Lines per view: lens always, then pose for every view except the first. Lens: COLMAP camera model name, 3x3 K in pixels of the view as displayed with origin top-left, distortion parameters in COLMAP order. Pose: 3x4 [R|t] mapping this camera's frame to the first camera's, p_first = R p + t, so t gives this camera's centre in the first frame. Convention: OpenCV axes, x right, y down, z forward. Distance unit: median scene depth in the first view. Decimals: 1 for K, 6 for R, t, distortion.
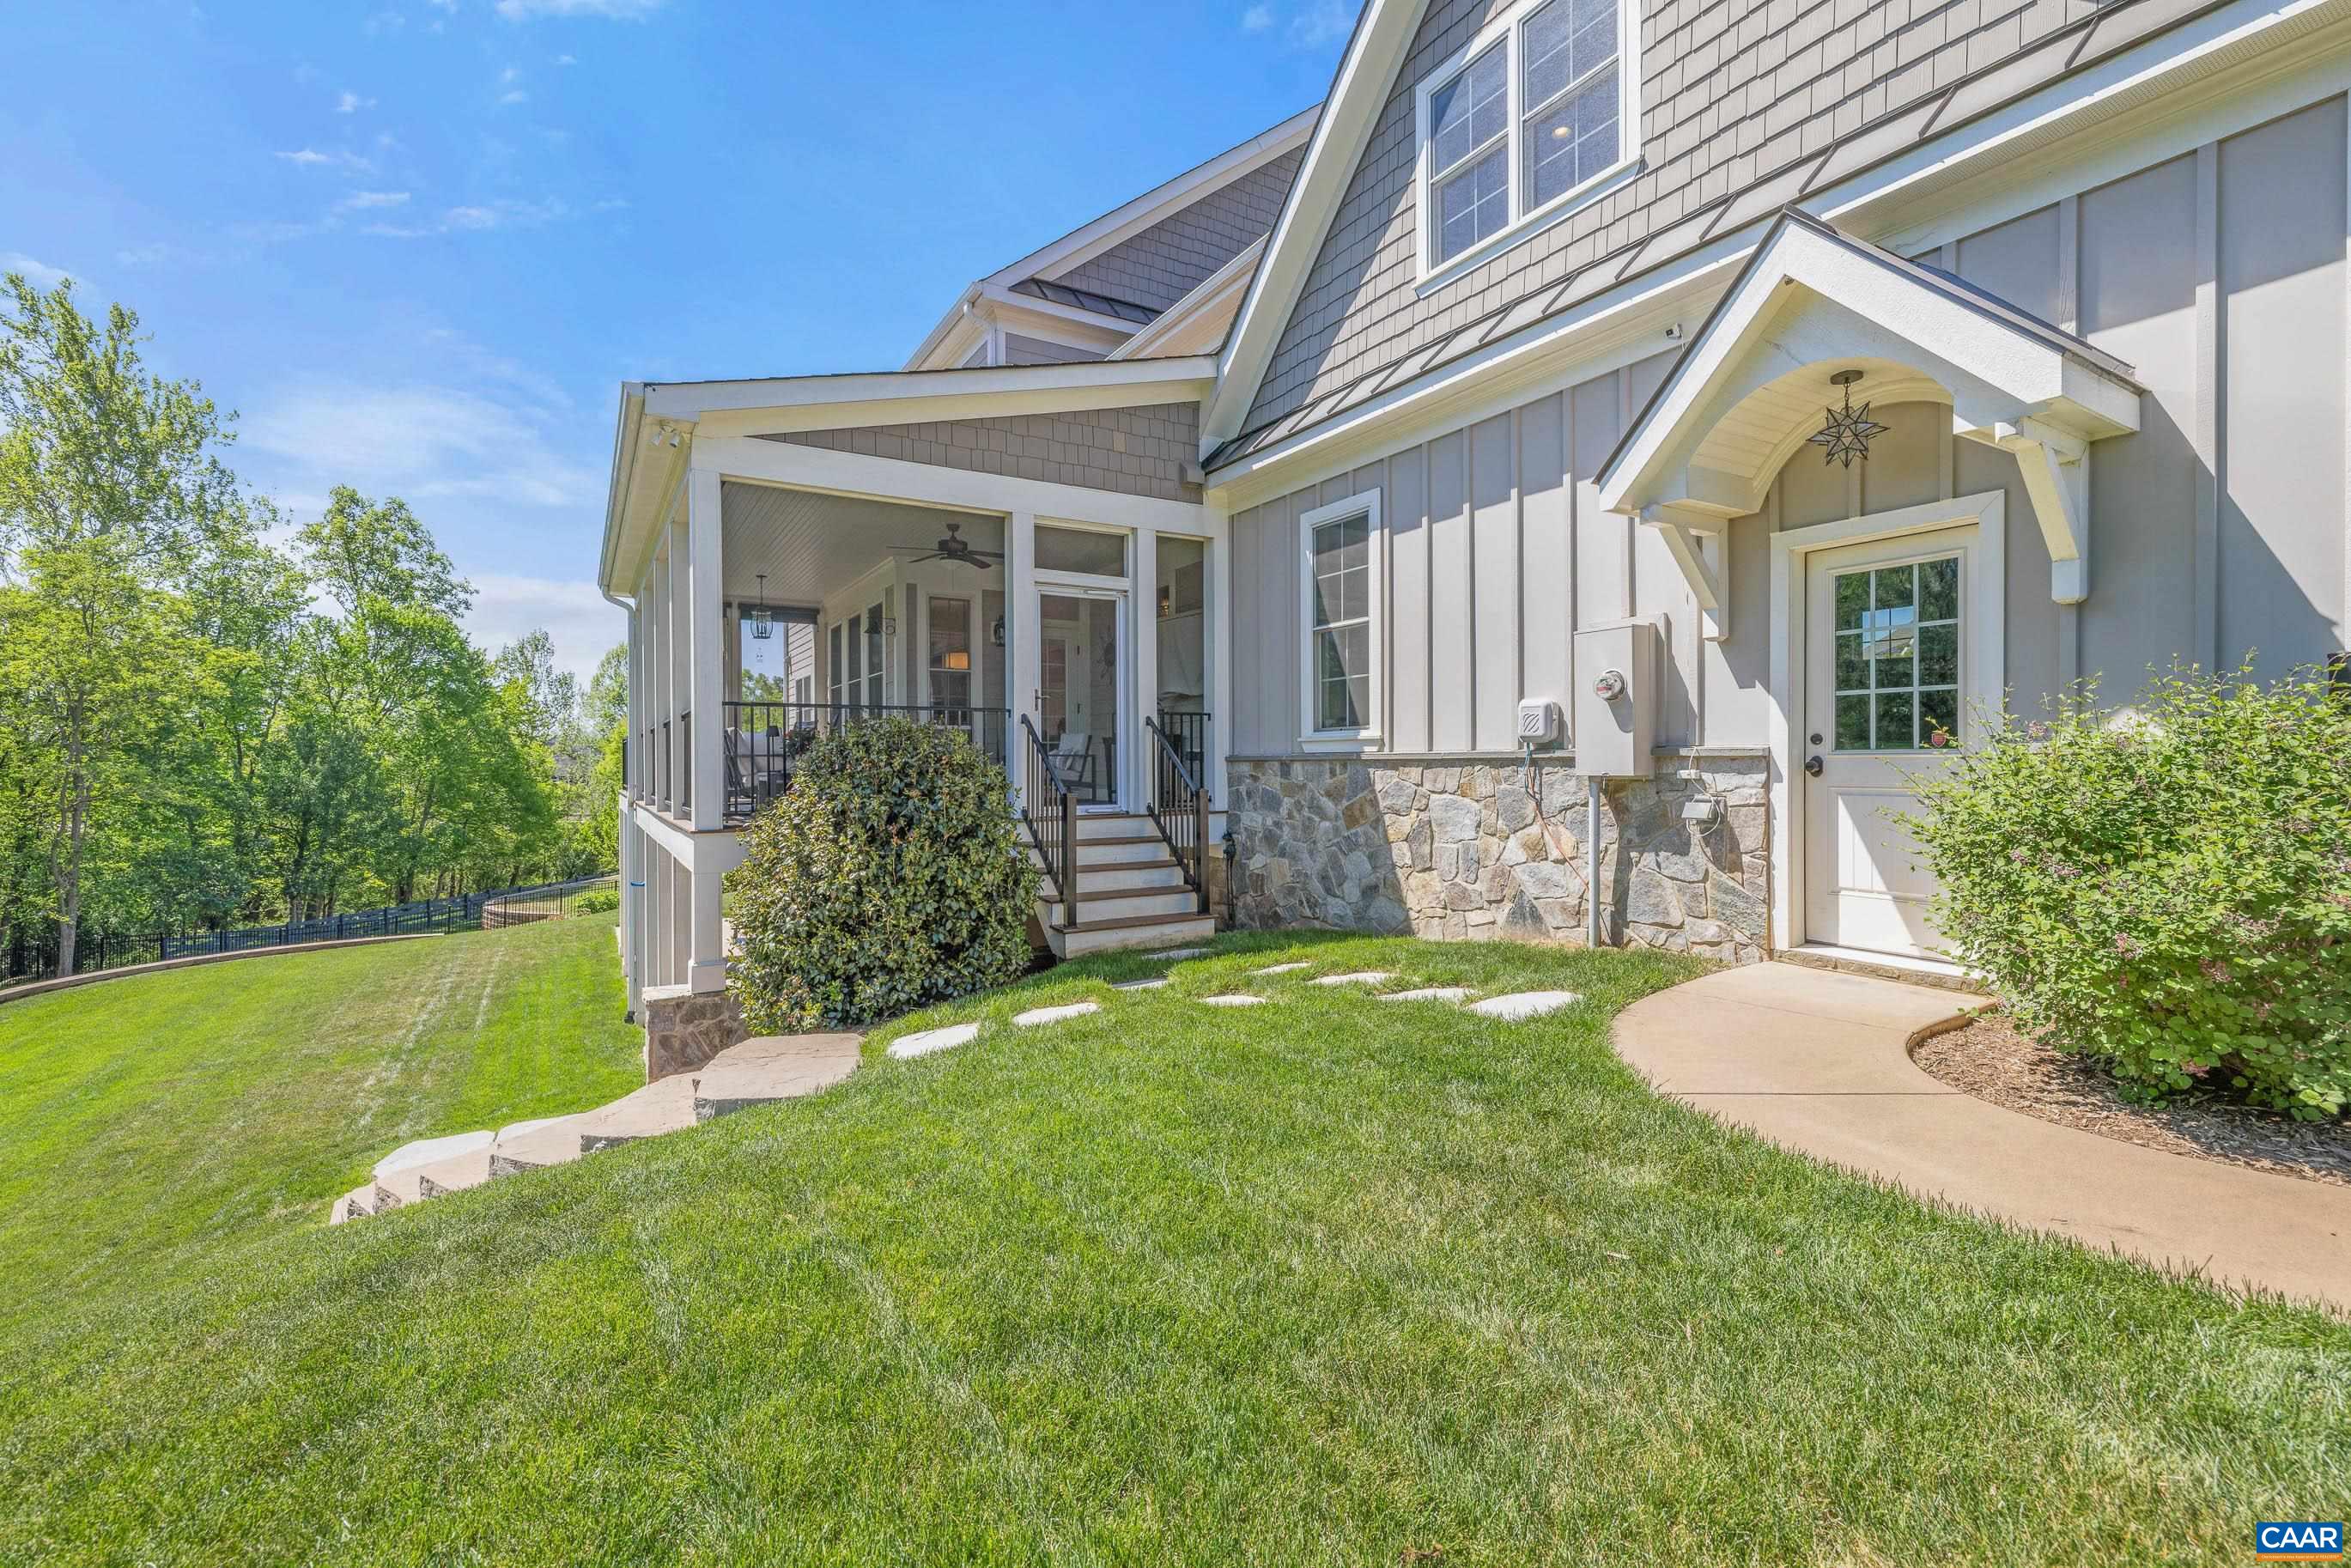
lens RADIAL K [[995.2, 0, 1183.8], [0, 995.2, 780.8], [0, 0, 1]] dist [0.002875, 0.000363]
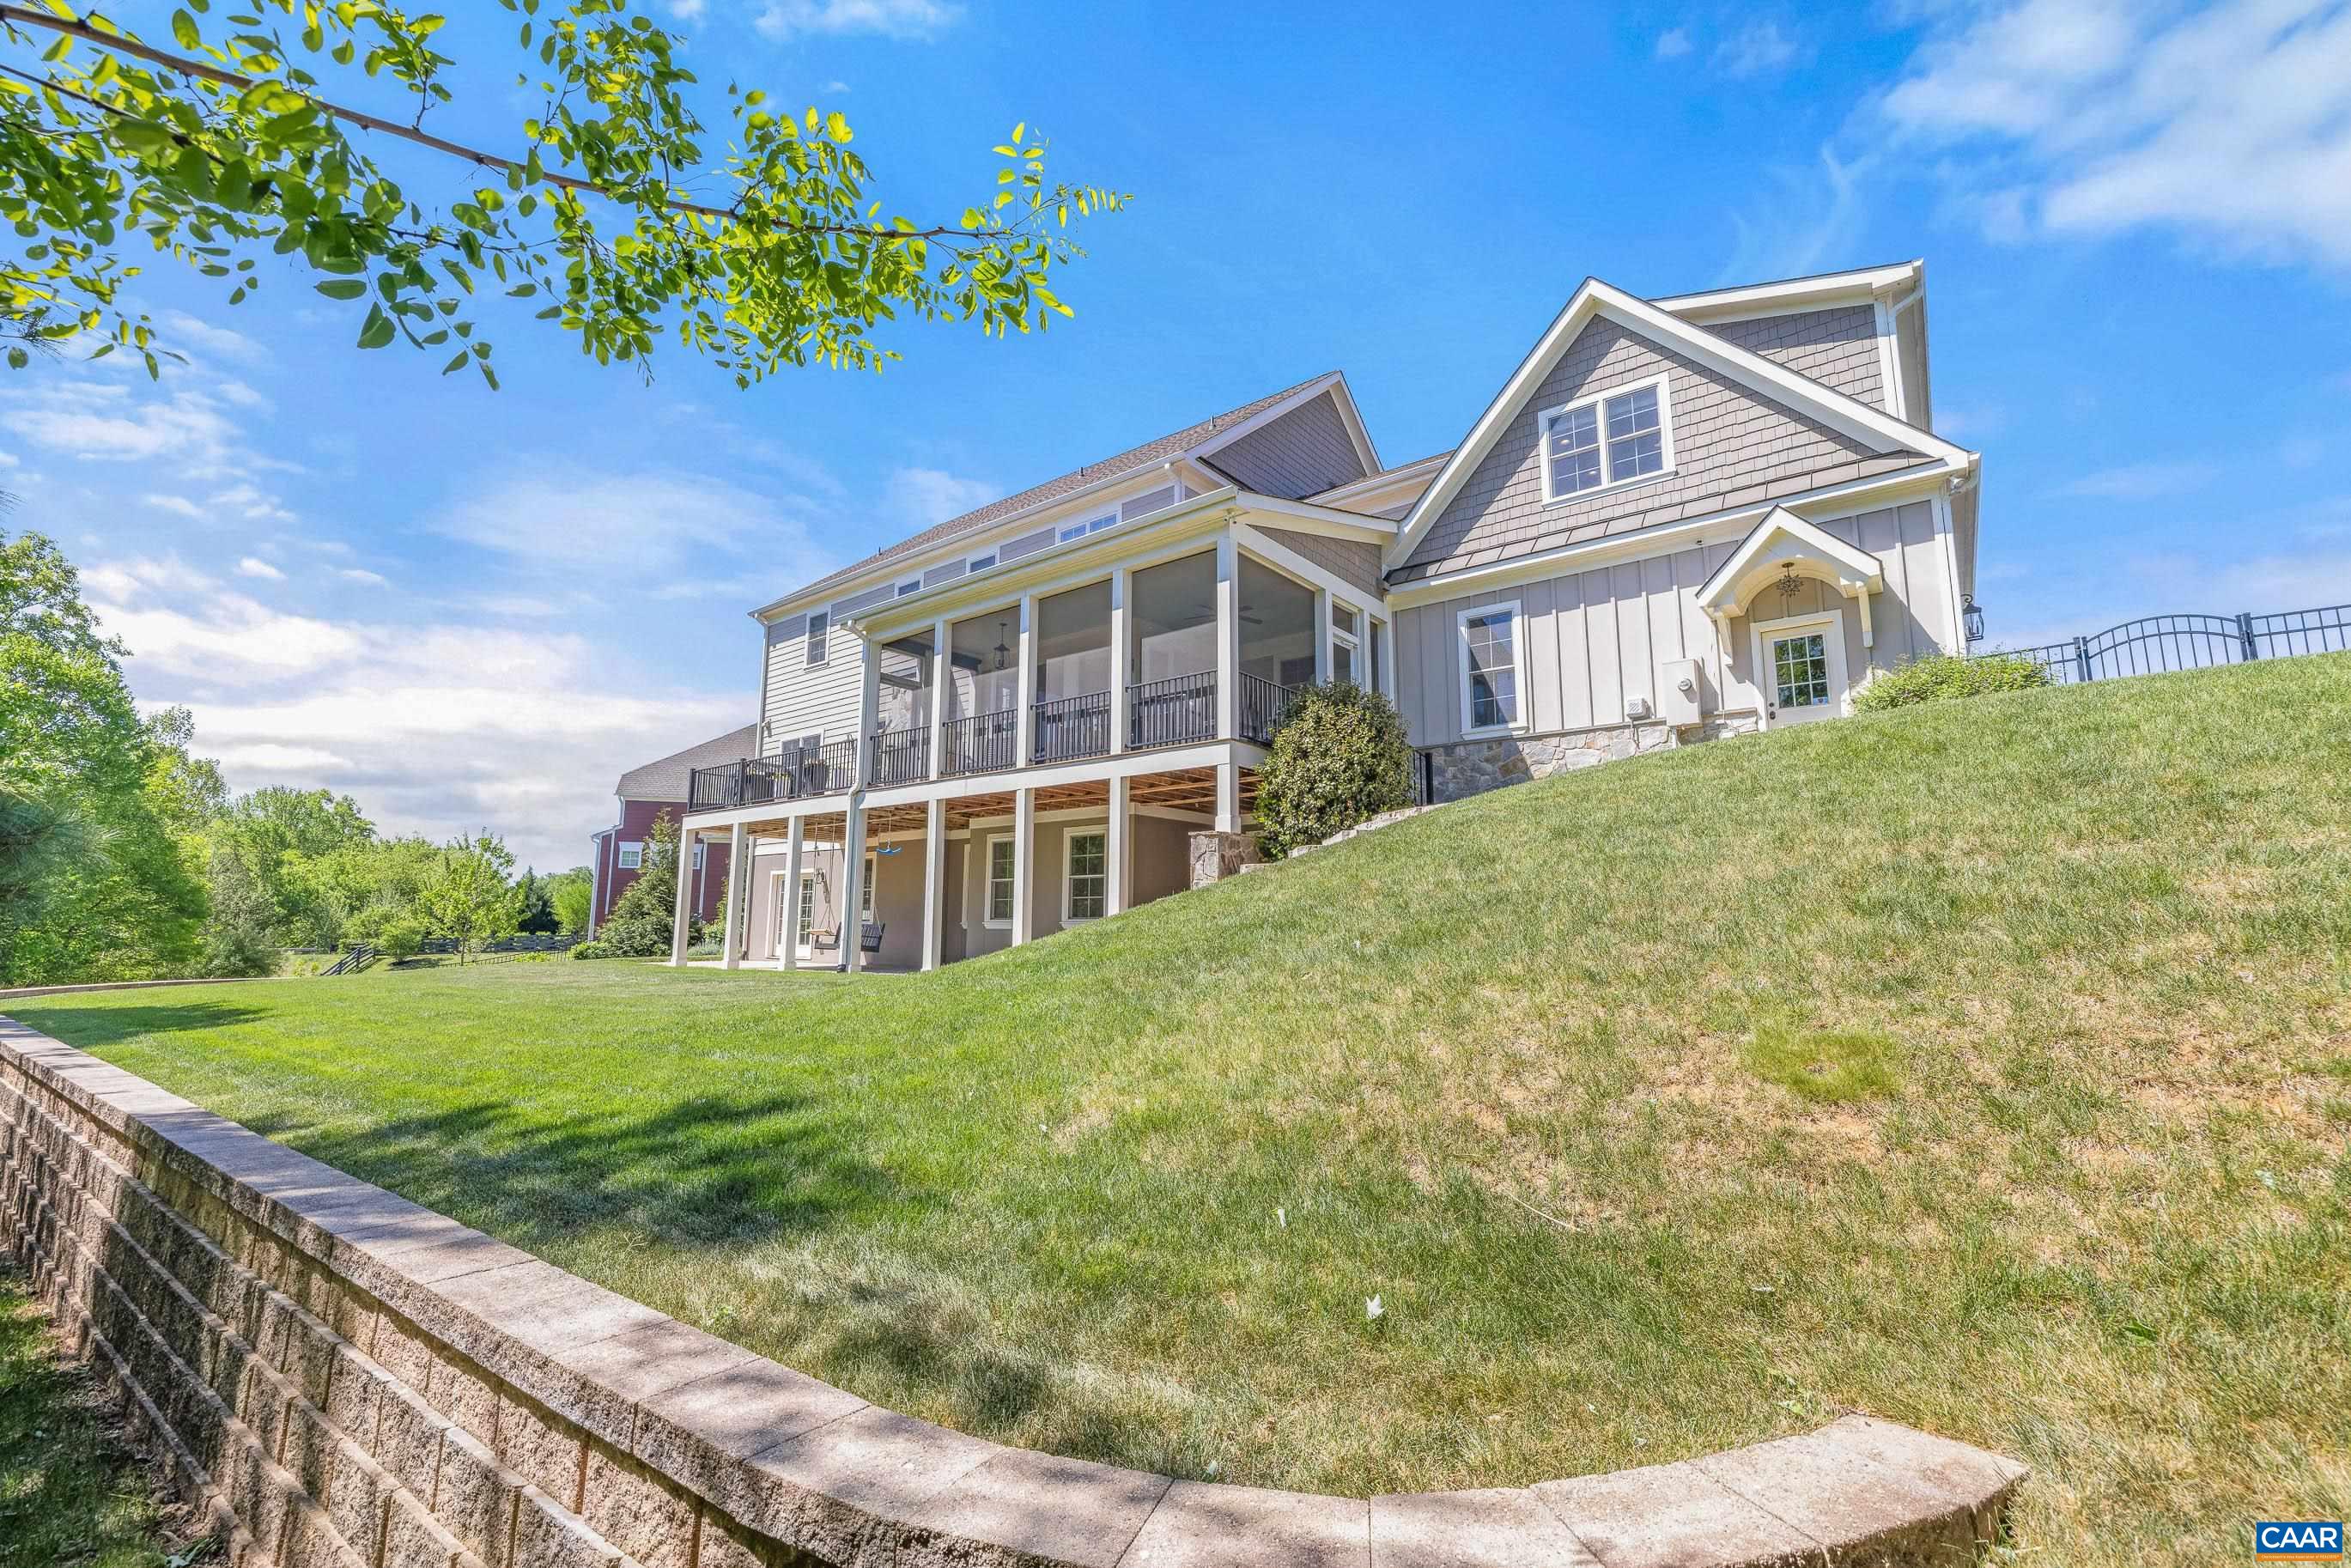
lens RADIAL K [[995.2, 0, 1183.8], [0, 995.2, 780.8], [0, 0, 1]] dist [0.002875, 0.000363]
pose [[0.935615, 0.062199, 0.347500, -1.106290], [-0.002497, 0.985498, -0.169671, 0.398010], [-0.353014, 0.157879, 0.922201, -0.514228]]
